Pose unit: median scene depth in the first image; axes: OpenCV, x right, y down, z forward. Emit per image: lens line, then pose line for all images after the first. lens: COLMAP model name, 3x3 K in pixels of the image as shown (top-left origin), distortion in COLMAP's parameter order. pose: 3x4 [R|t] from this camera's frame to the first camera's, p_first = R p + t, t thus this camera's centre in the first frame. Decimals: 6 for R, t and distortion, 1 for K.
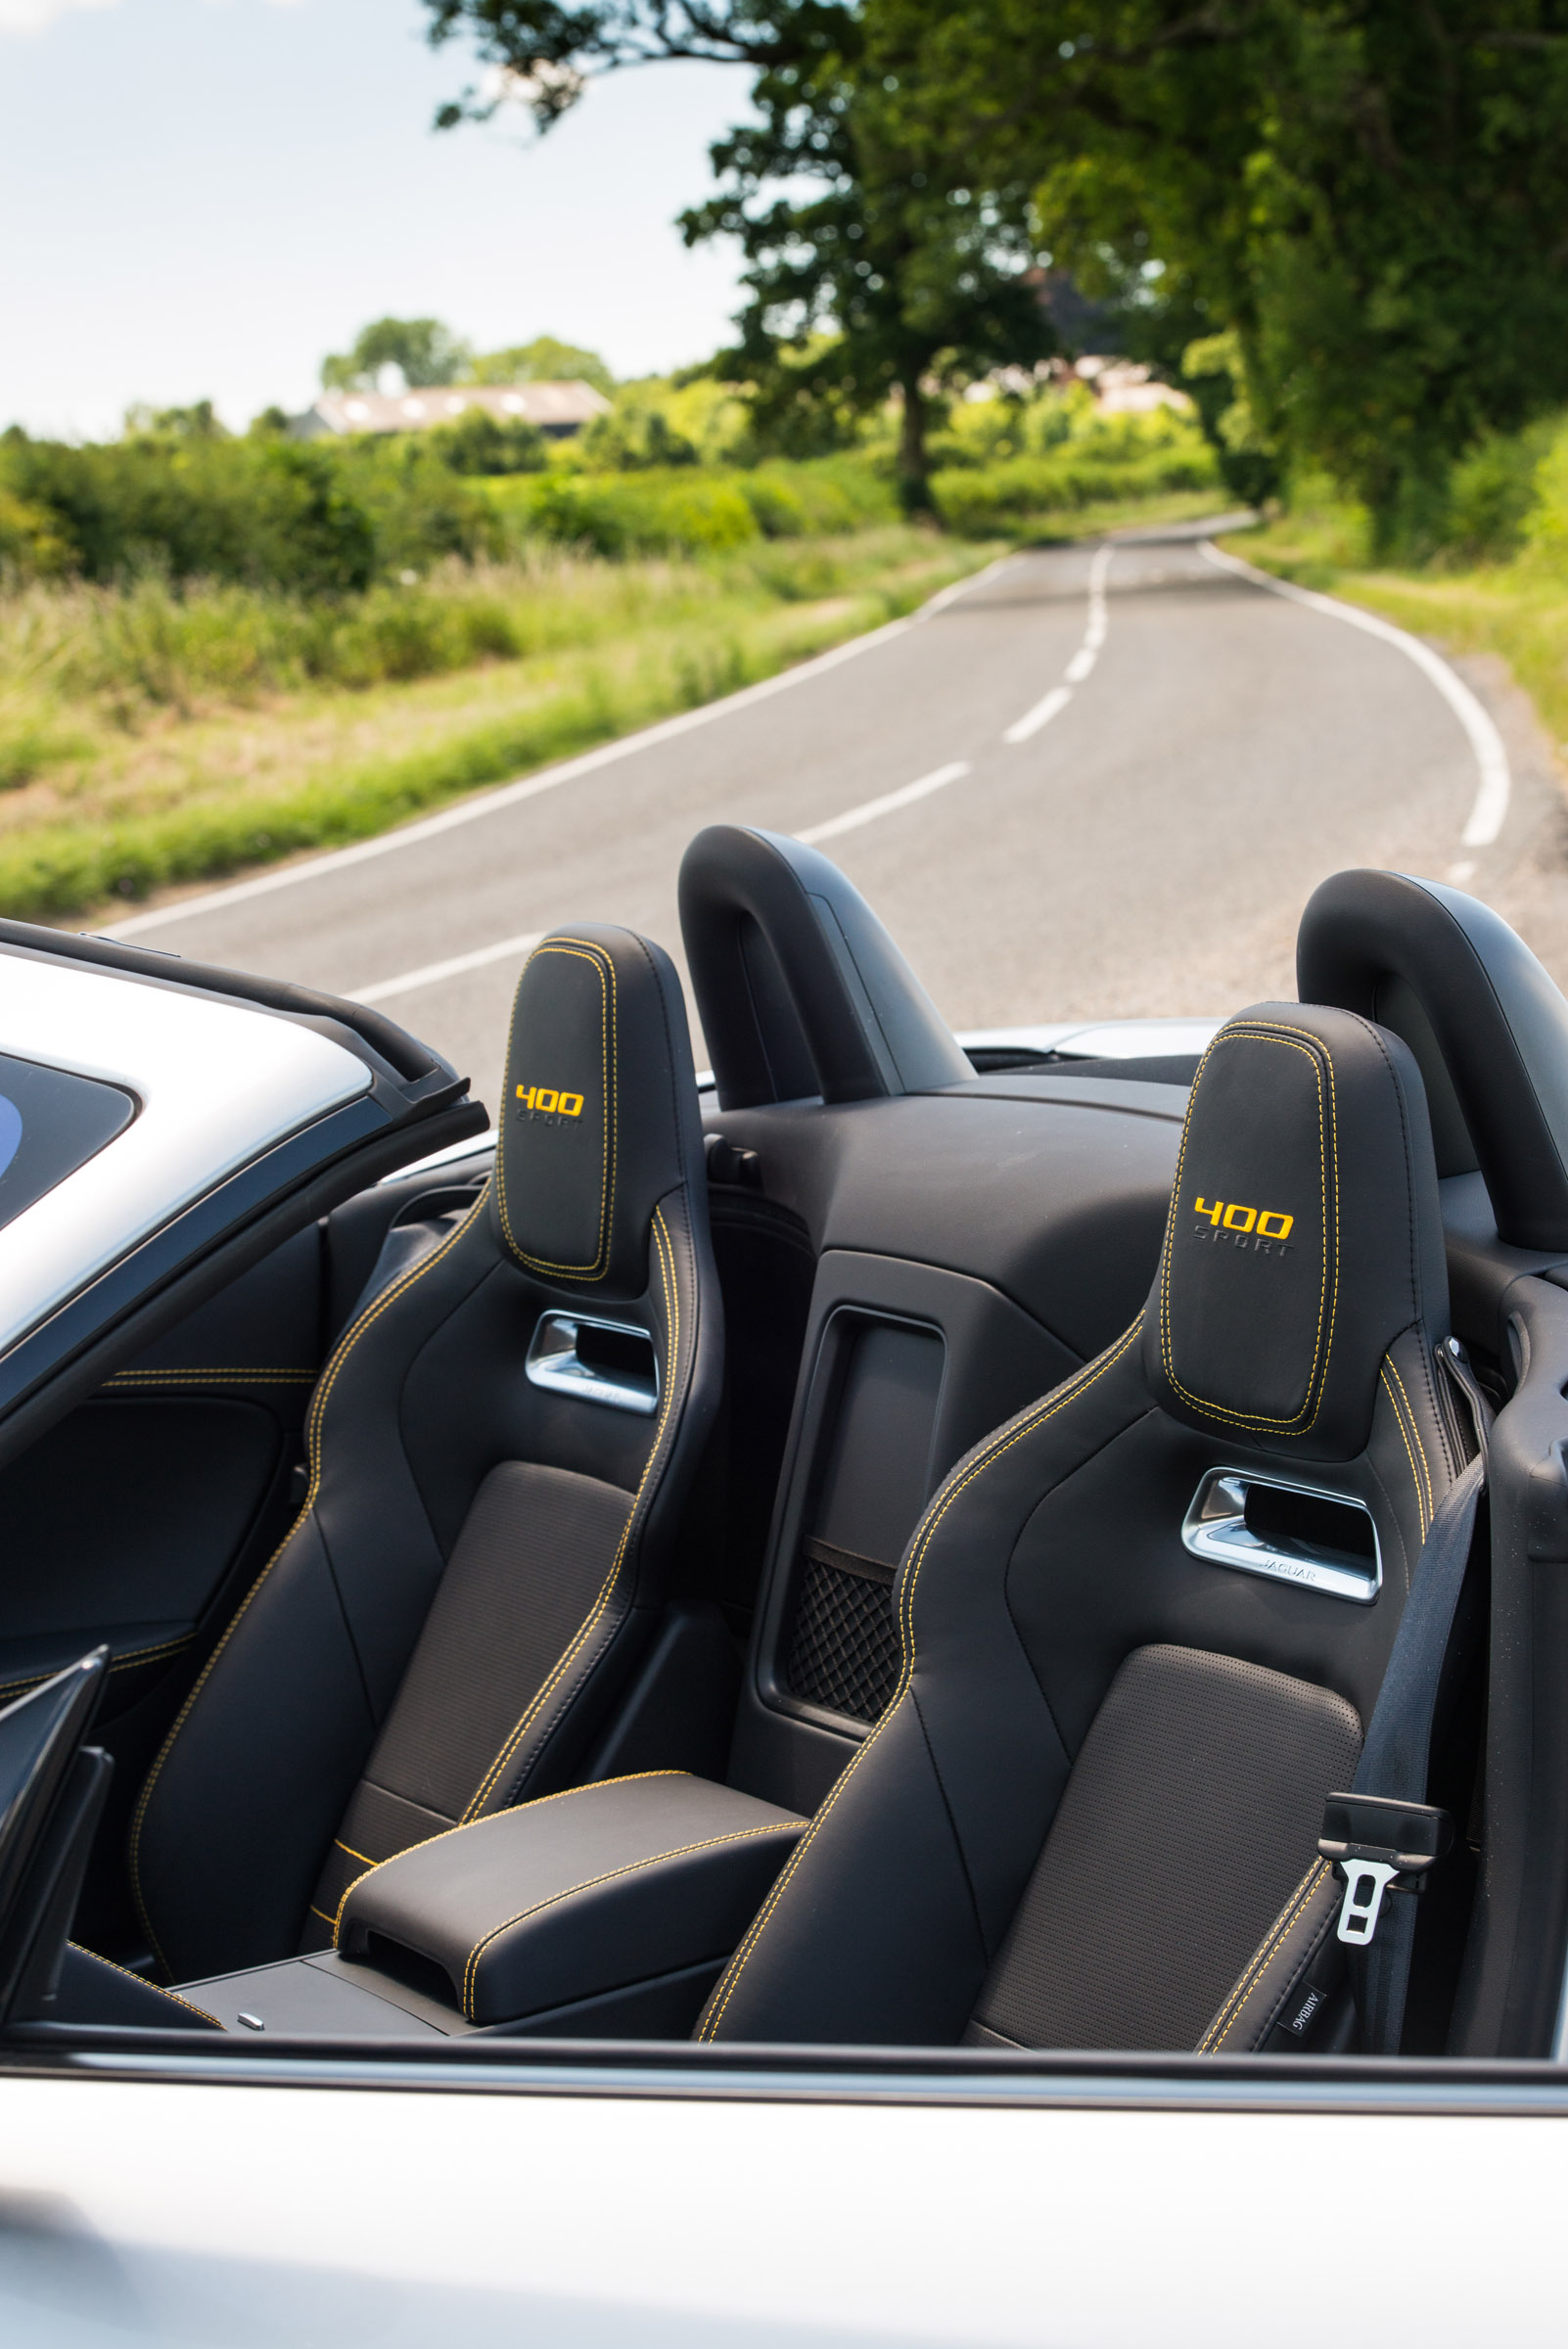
lens RADIAL K [[5605.7, 0, 790.3], [0, 5605.7, 1172.3], [0, 0, 1]] dist [0.019258, 0.000000]
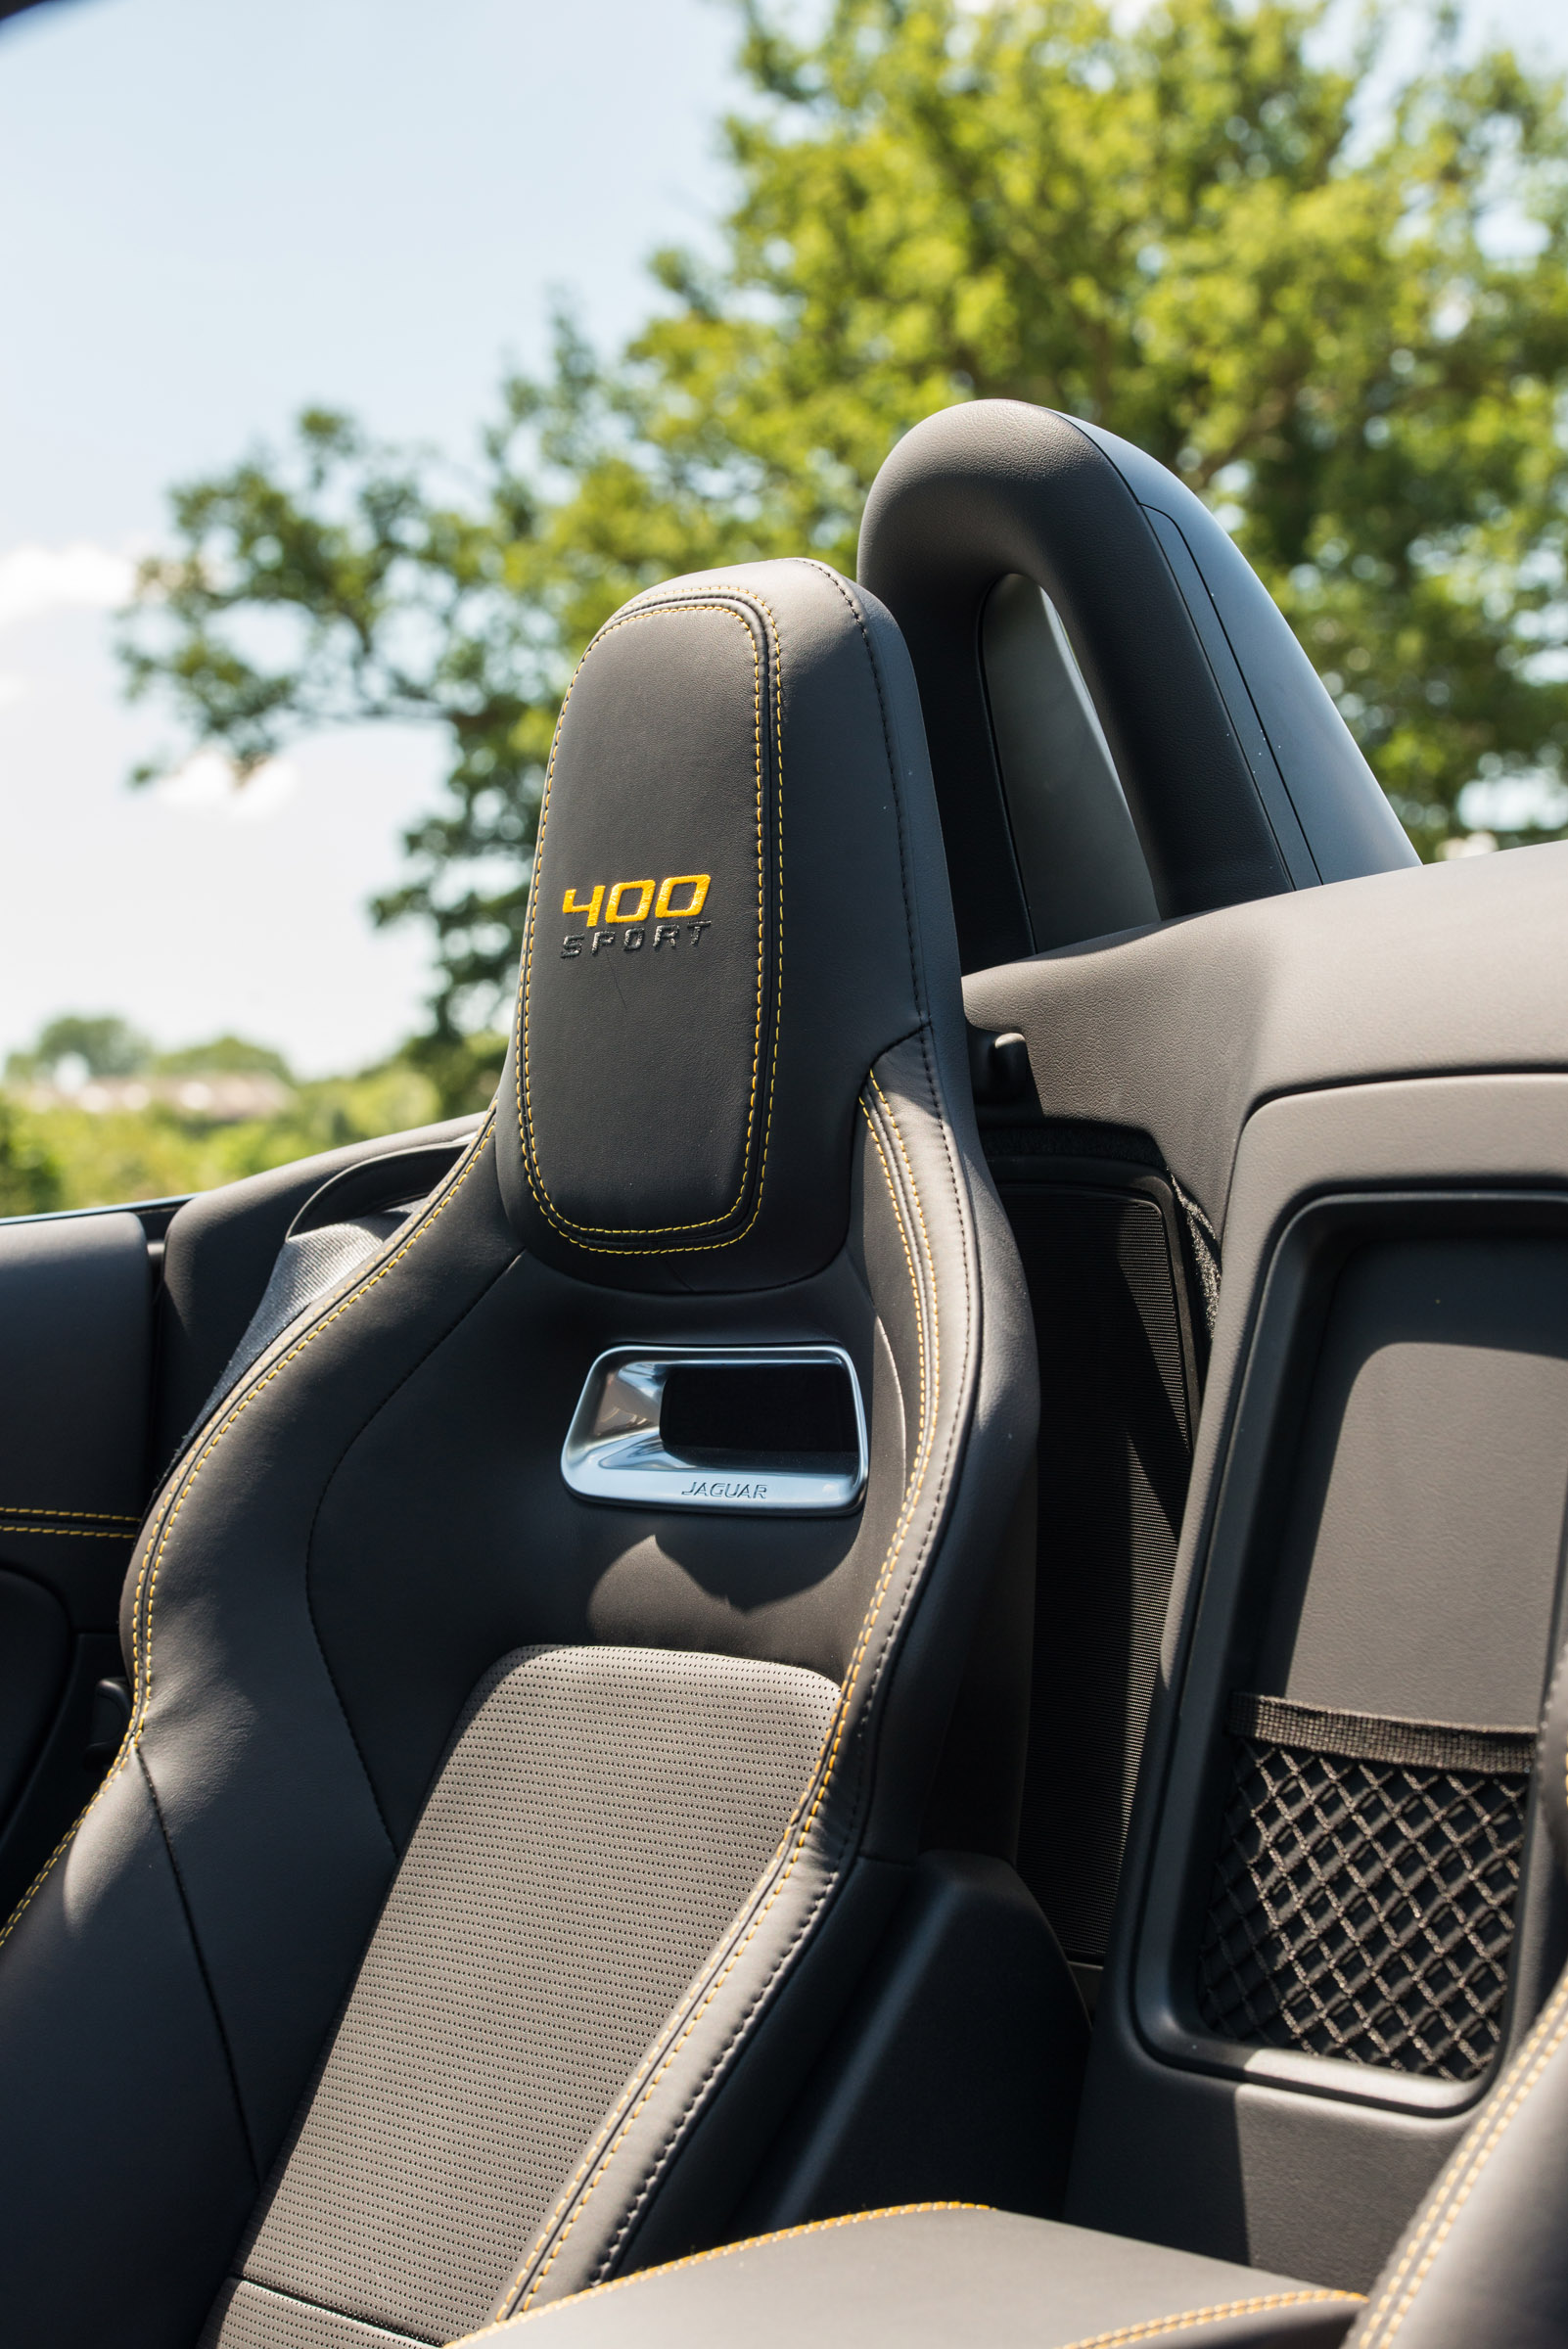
lens RADIAL K [[5577.9, 0, 774.1], [0, 5577.9, 1180.0], [0, 0, 1]] dist [-0.068276, 0.000000]
pose [[0.998408, 0.009340, 0.055633, -0.004094], [-0.002233, 0.991968, -0.126468, 0.005342], [-0.056368, 0.126143, 0.990409, 0.035487]]
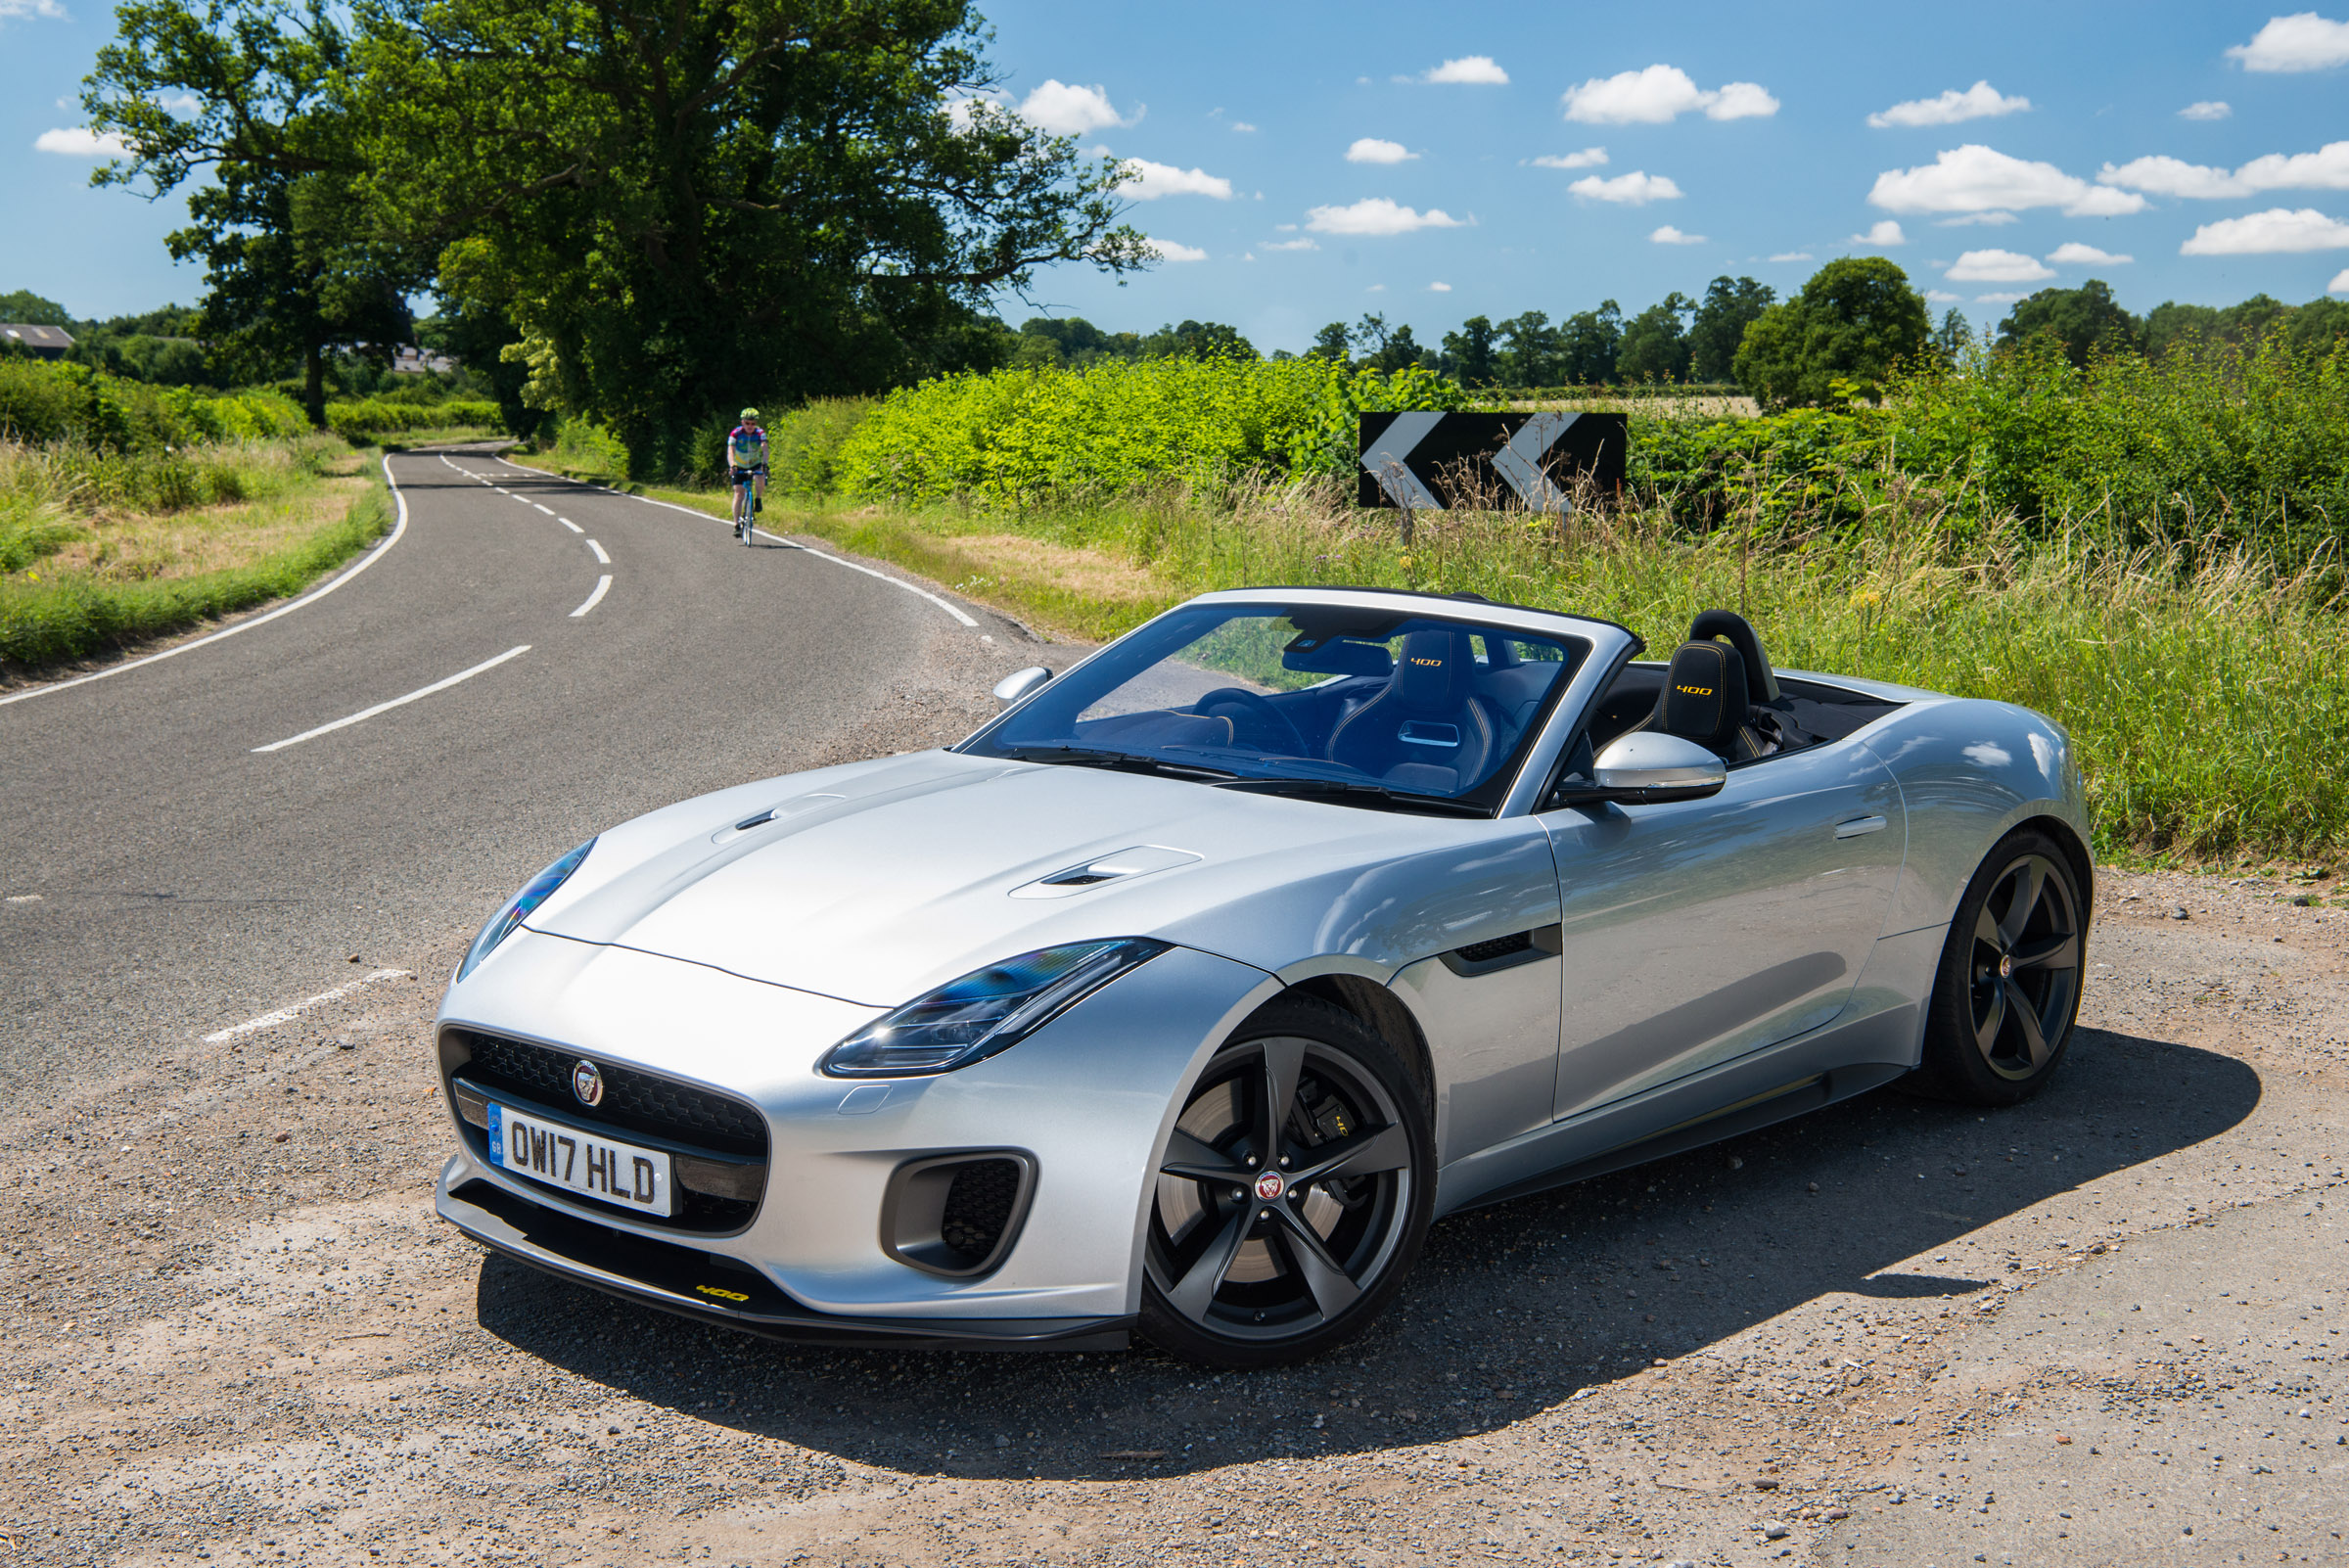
lens RADIAL K [[3258.2, 0, 1171.9], [0, 3258.2, 786.4], [0, 0, 1]] dist [0.169448, 0.000000]
pose [[0.948982, 0.041546, 0.312582, -0.061922], [-0.036635, 0.999096, -0.021570, 0.008648], [-0.313195, 0.009018, 0.949646, -0.072998]]
